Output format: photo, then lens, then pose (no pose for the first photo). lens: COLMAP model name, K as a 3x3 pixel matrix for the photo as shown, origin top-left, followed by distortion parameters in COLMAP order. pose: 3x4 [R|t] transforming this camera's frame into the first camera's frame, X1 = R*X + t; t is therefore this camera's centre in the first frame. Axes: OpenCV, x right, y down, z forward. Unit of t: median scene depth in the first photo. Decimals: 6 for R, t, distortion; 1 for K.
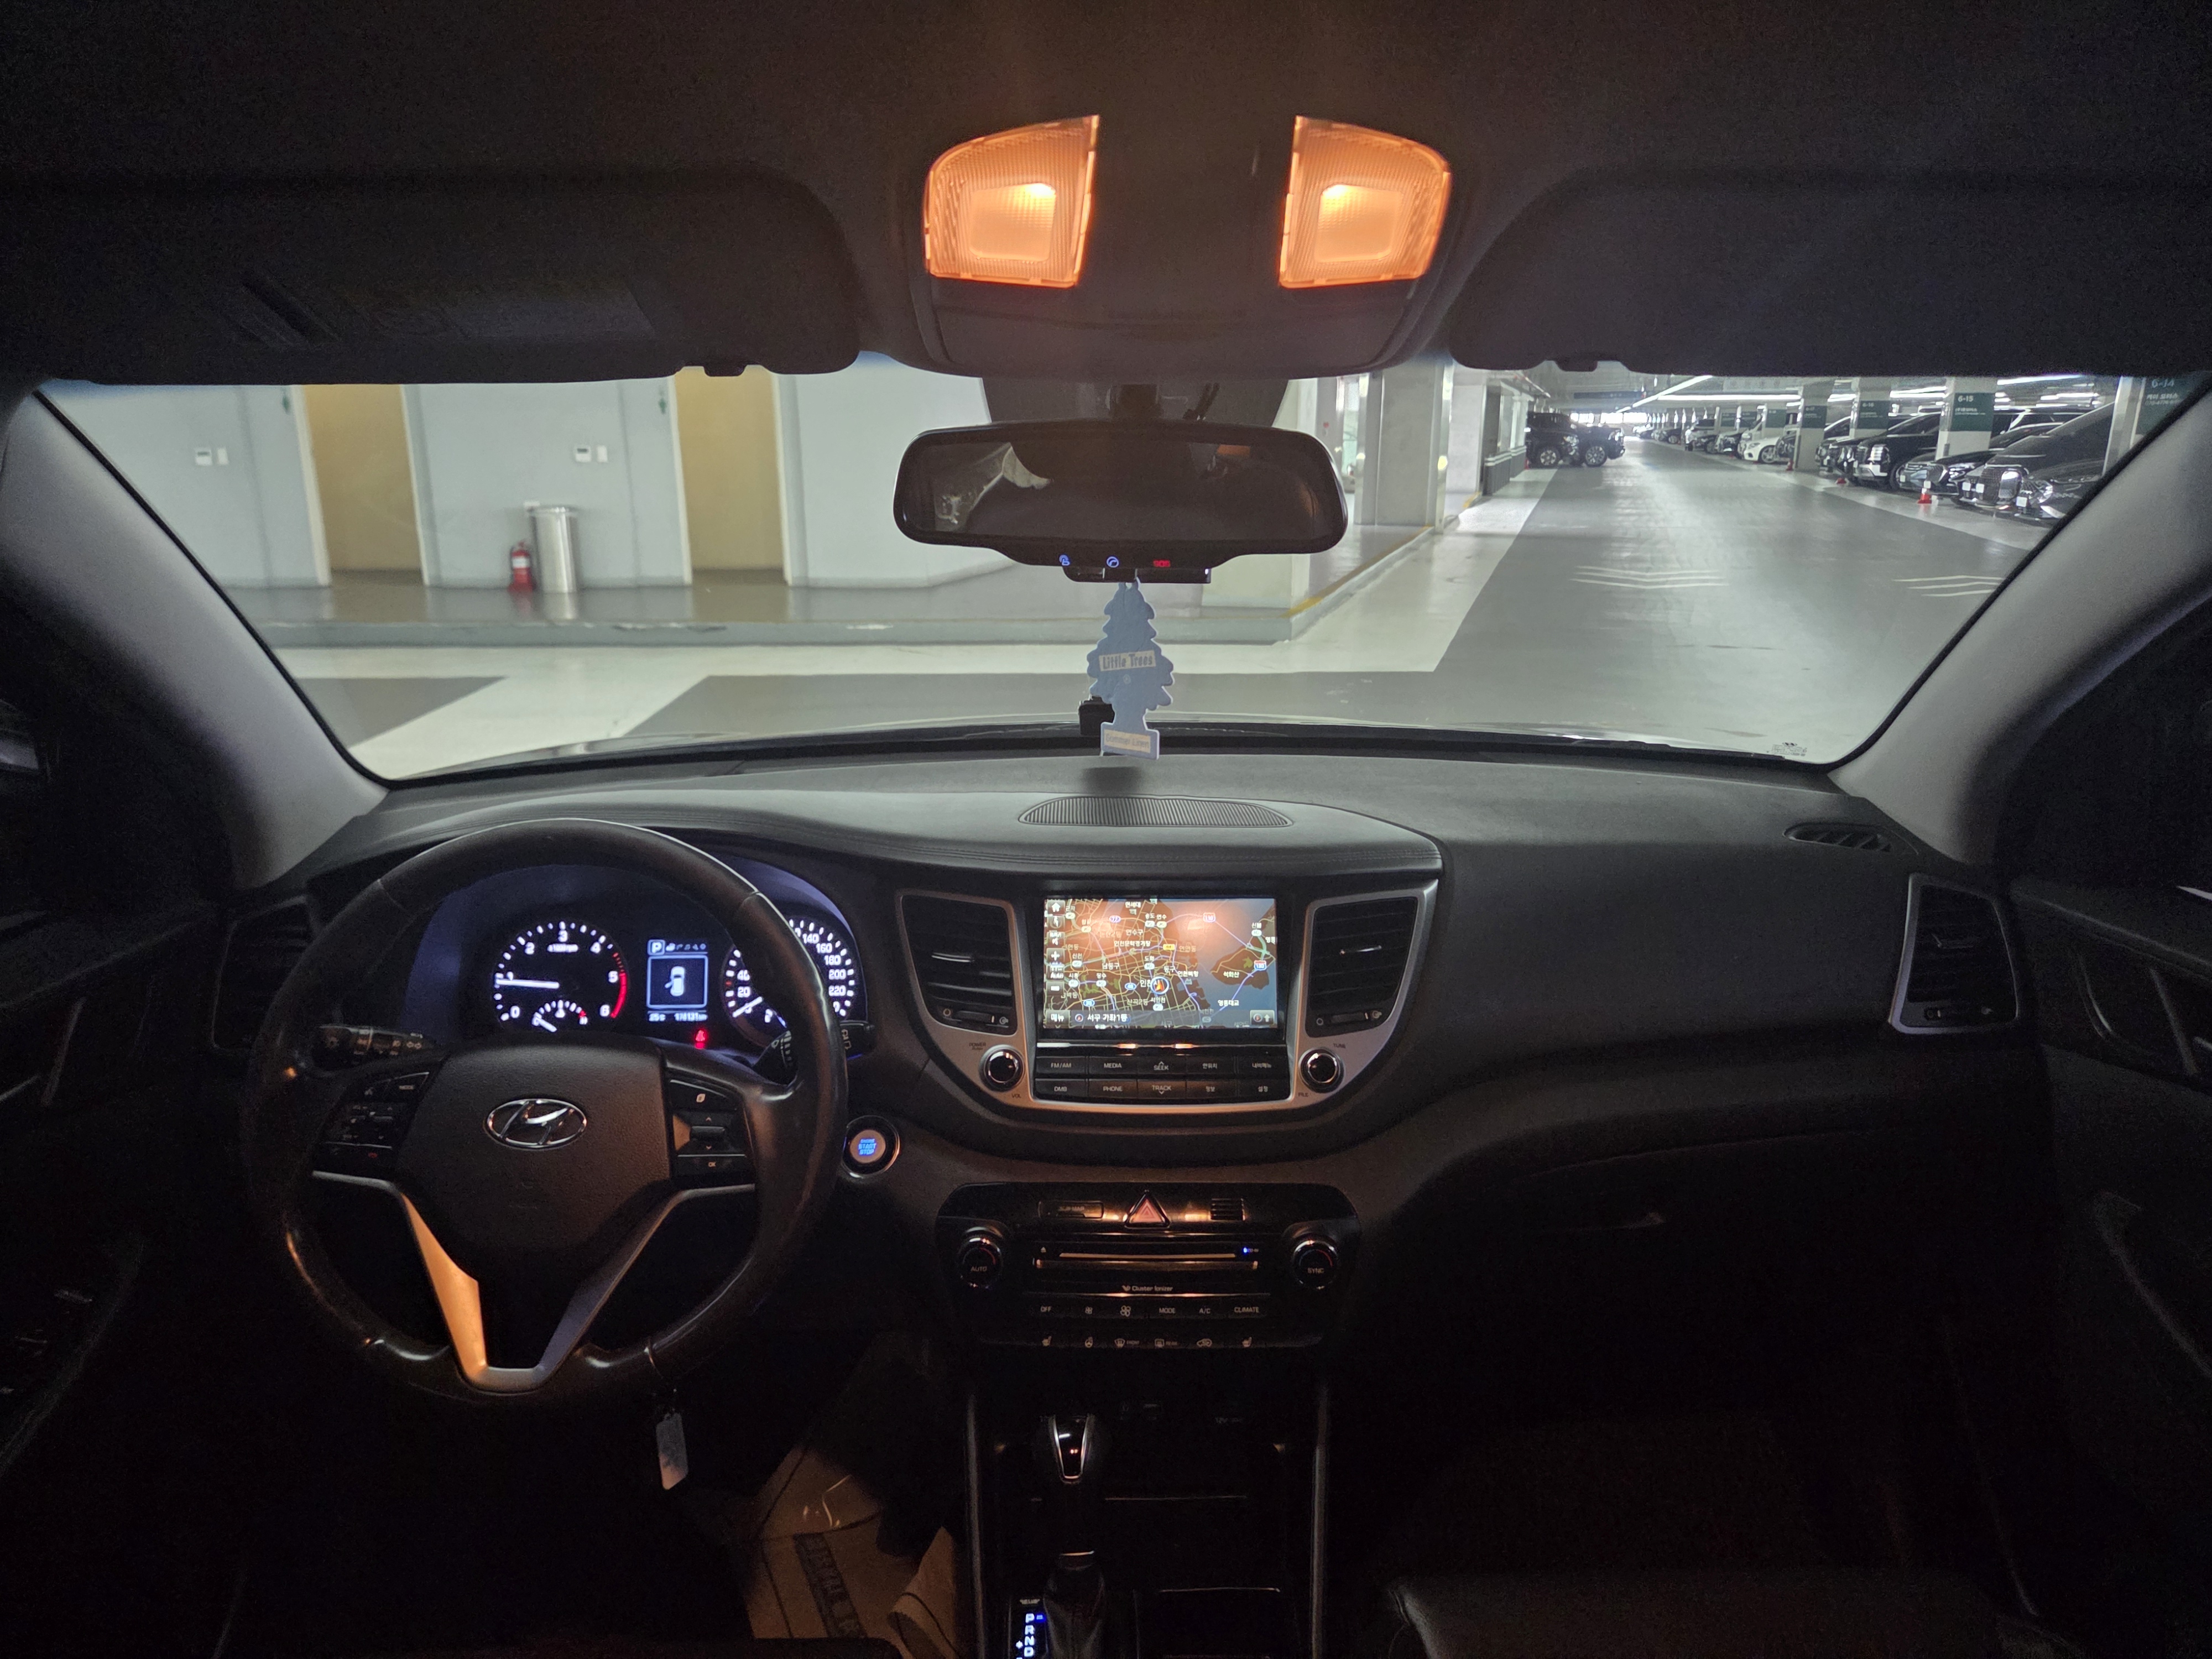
lens RADIAL K [[1509.2, 0, 1113.4], [0, 1509.2, 836.8], [0, 0, 1]] dist [0.052330, -0.041422]
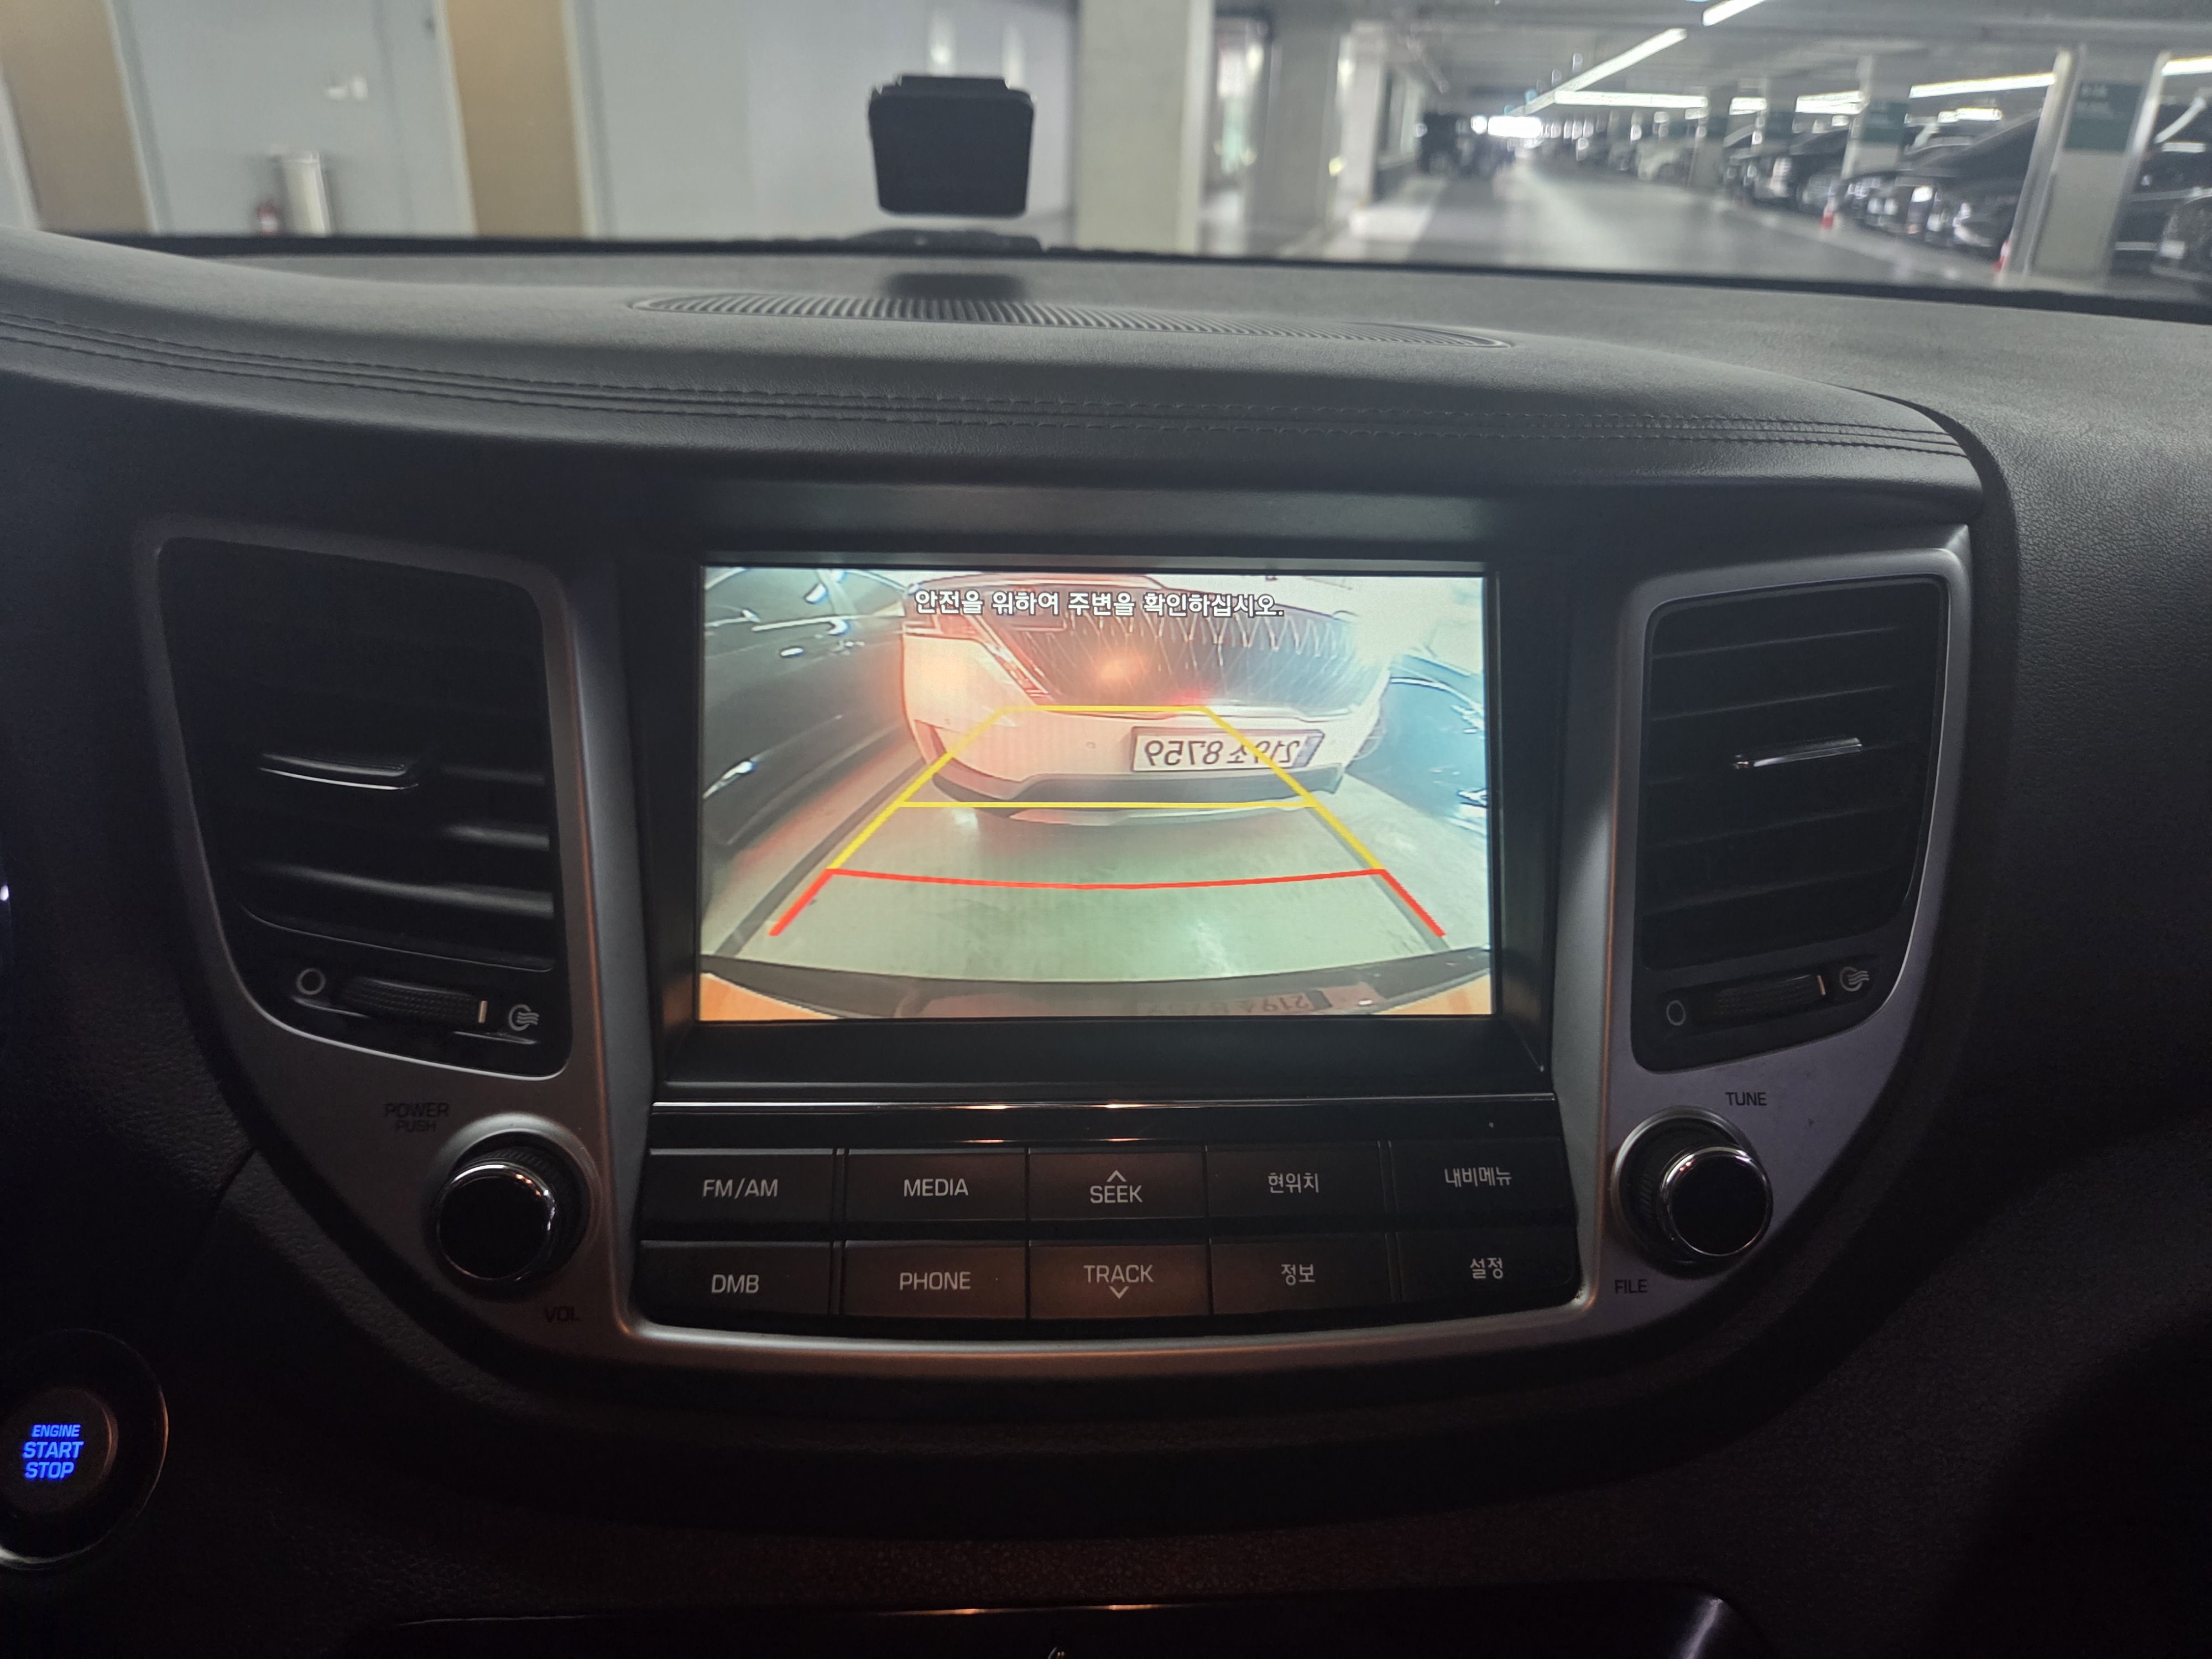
lens RADIAL K [[1509.2, 0, 1095.6], [0, 1509.2, 870.7], [0, 0, 1]] dist [0.052330, -0.041422]
pose [[0.996763, 0.000818, 0.080396, 0.005541], [-0.016210, 0.981459, 0.190983, 0.039595], [-0.078750, -0.191668, 0.978295, 0.662474]]
